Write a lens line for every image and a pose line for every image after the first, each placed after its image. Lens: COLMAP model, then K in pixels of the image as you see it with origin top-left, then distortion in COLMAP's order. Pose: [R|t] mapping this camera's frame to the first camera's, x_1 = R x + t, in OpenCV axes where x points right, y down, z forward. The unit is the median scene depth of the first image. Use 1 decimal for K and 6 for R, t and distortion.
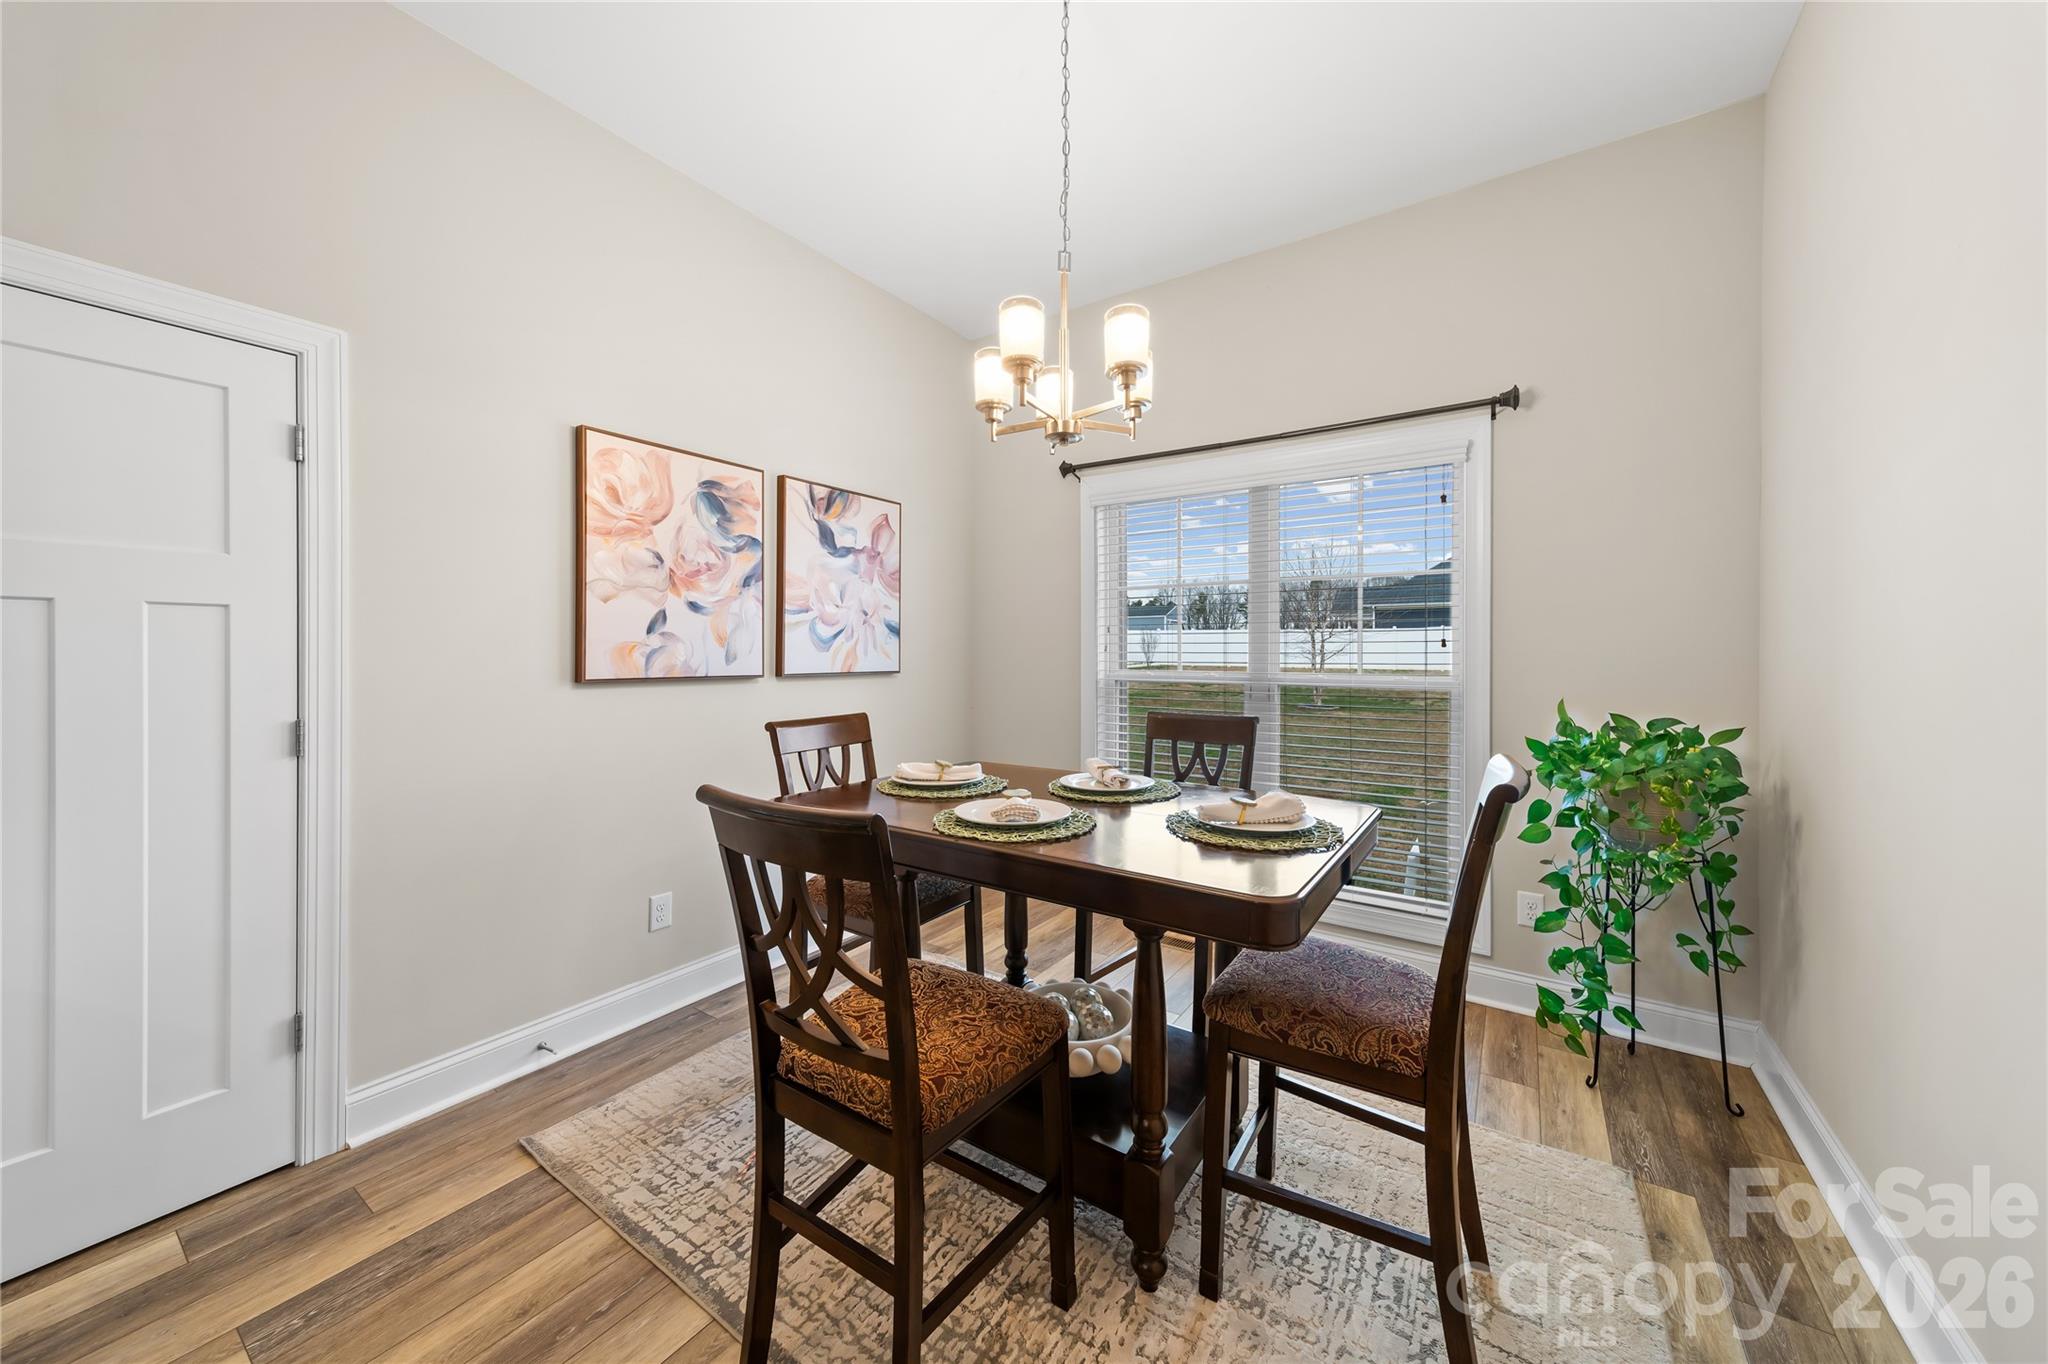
lens RADIAL K [[721.3, 0, 1033.1], [0, 721.3, 670.8], [0, 0, 1]] dist [0.014569, 0.000118]
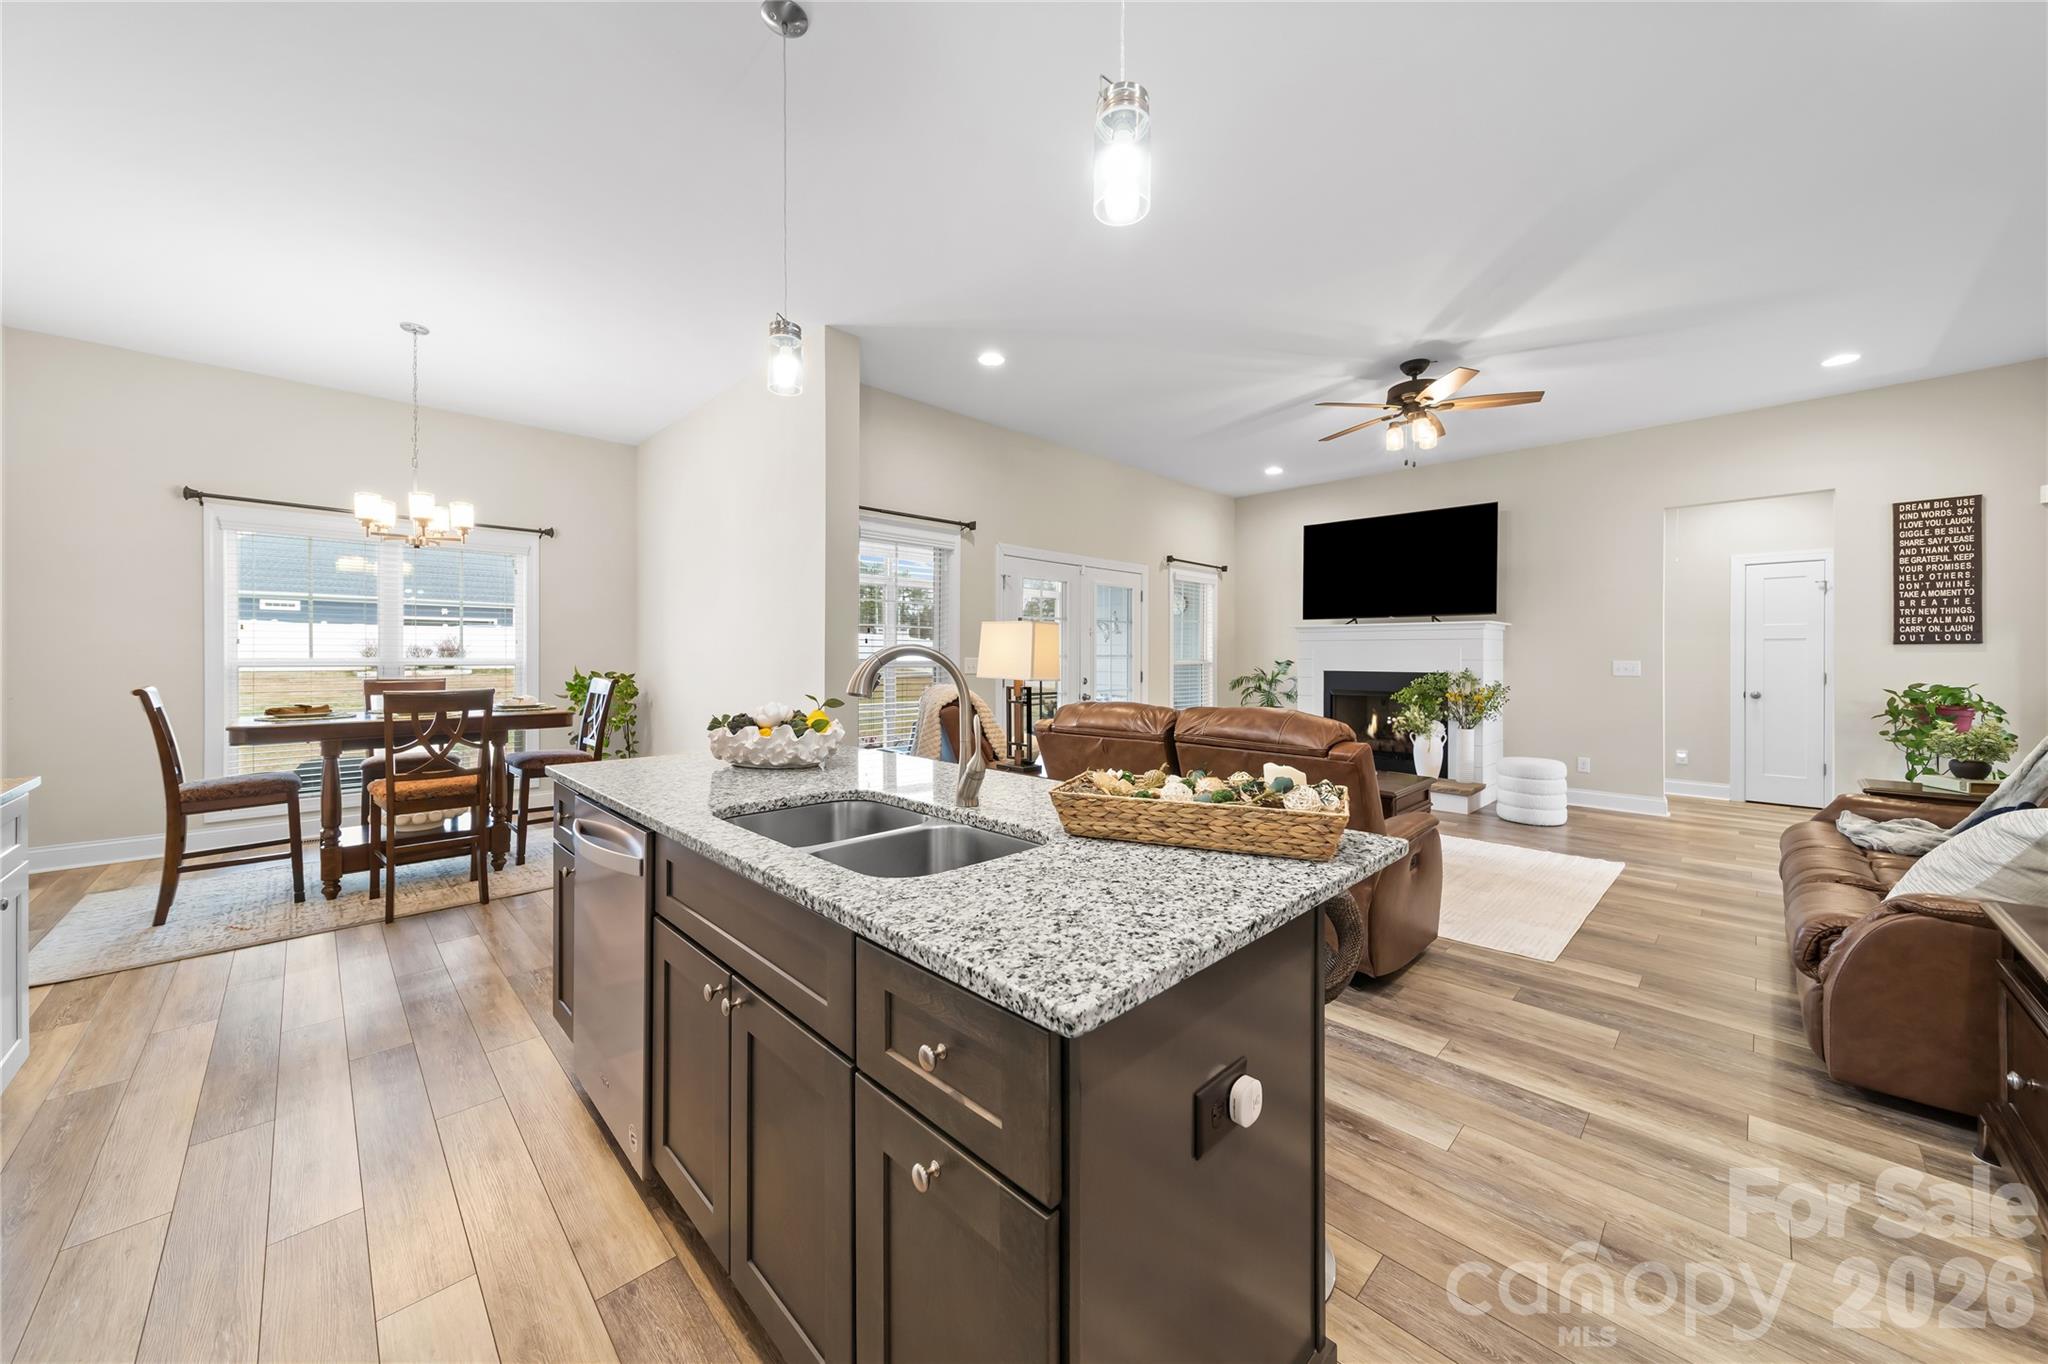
lens RADIAL K [[721.3, 0, 1014.2], [0, 721.3, 657.8], [0, 0, 1]] dist [0.014569, 0.000118]
pose [[0.212158, -0.002157, 0.977233, -1.167267], [0.004070, 0.999991, 0.001323, 0.013871], [-0.977227, 0.003696, 0.212165, -0.829876]]
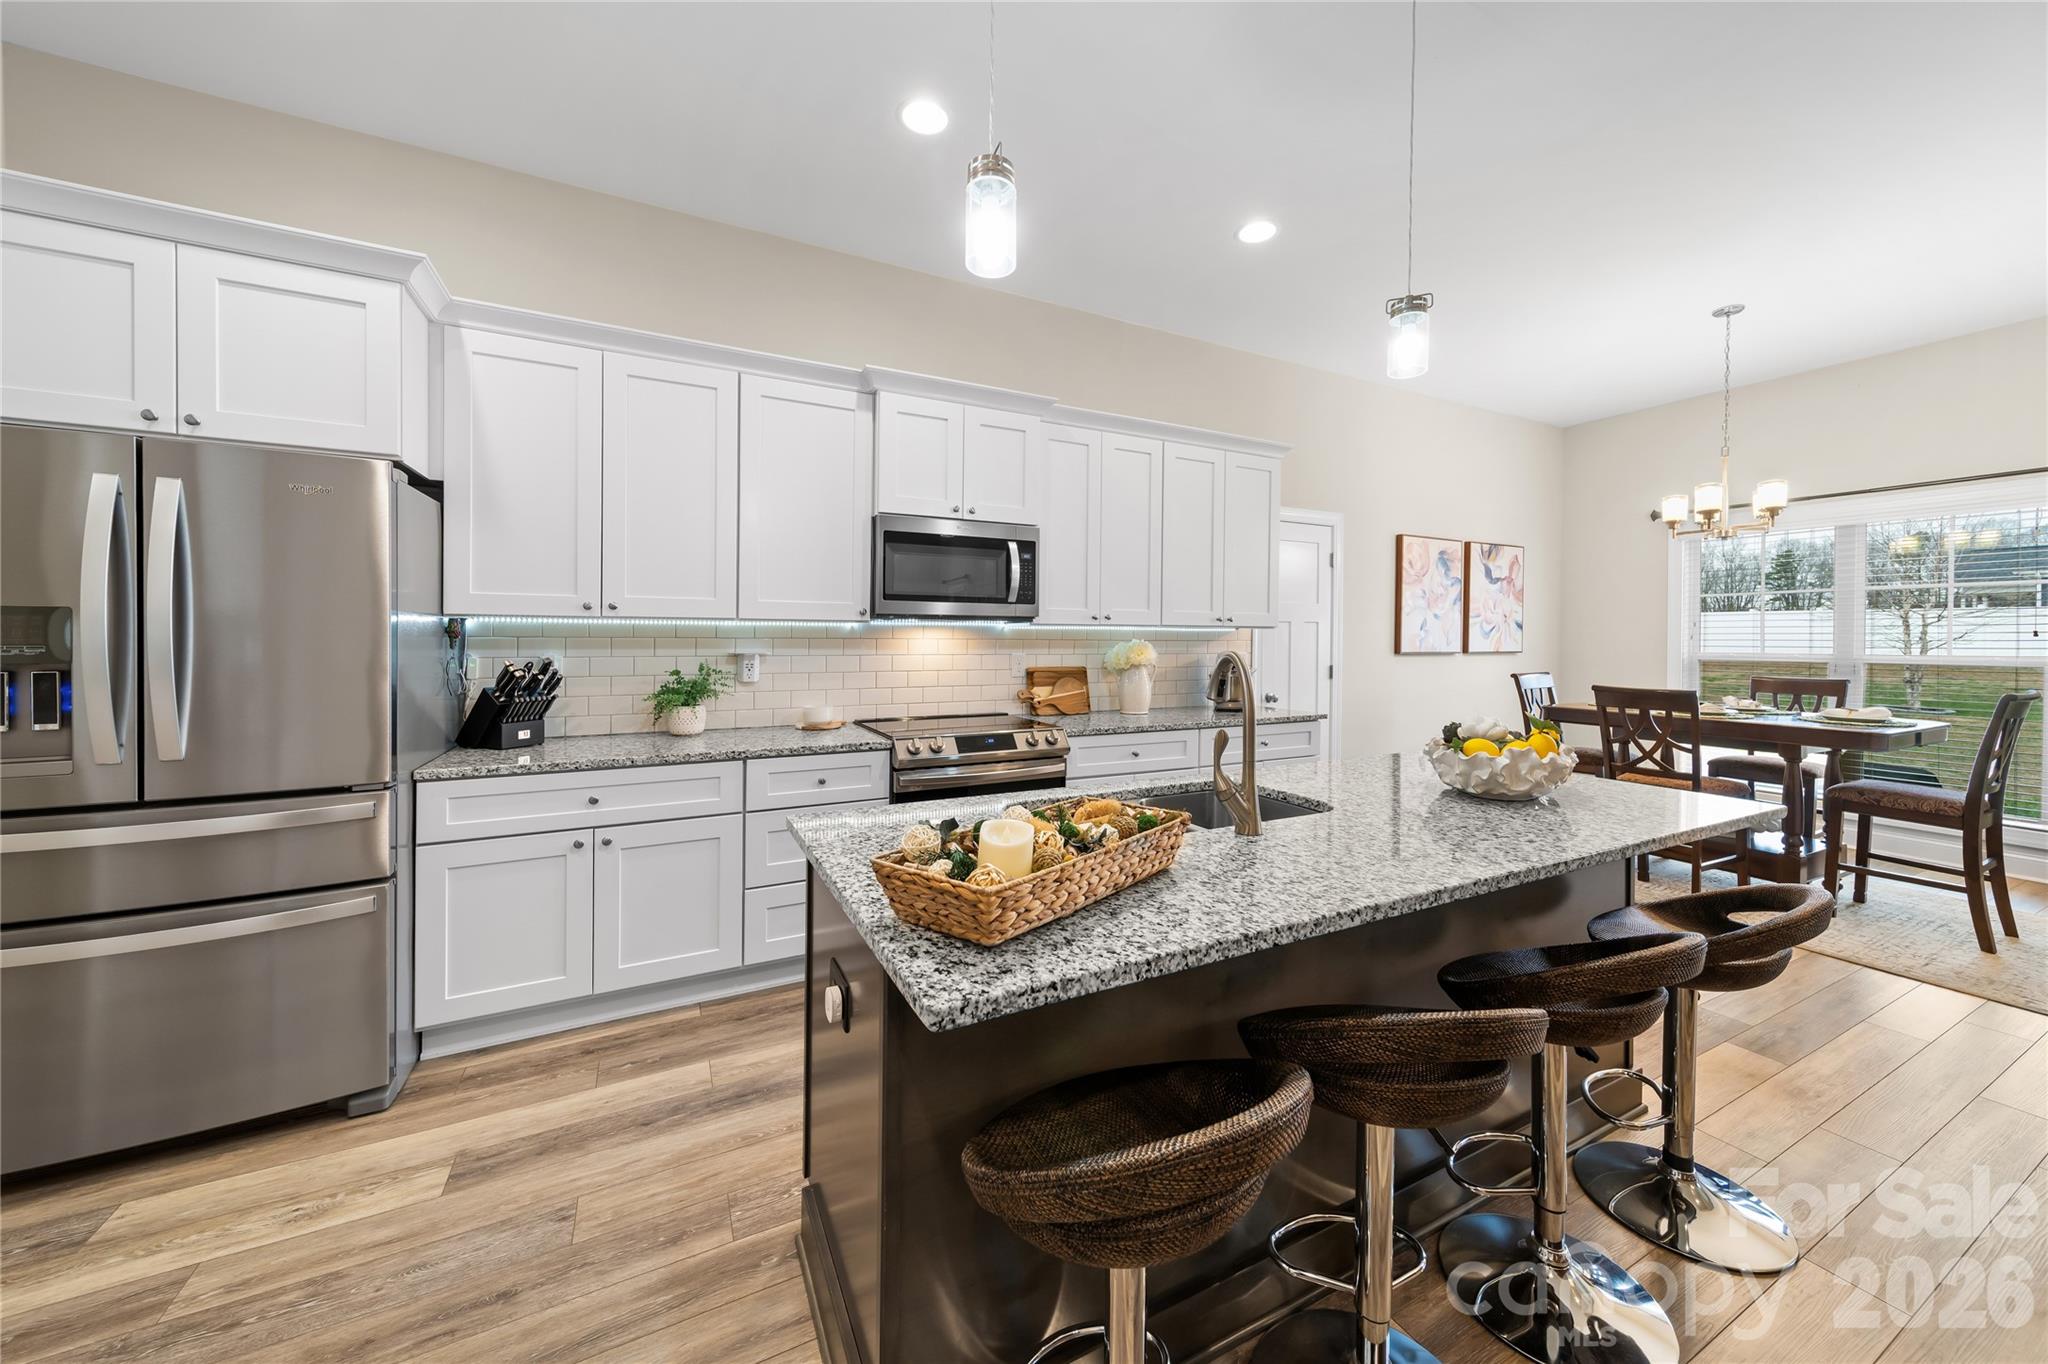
lens RADIAL K [[721.3, 0, 1049.0], [0, 721.3, 650.2], [0, 0, 1]] dist [0.014569, 0.000118]
pose [[0.881036, 0.014495, -0.472827, -0.450840], [-0.017119, 0.999853, -0.001246, 0.022859], [0.472740, 0.009192, 0.881154, -1.189337]]
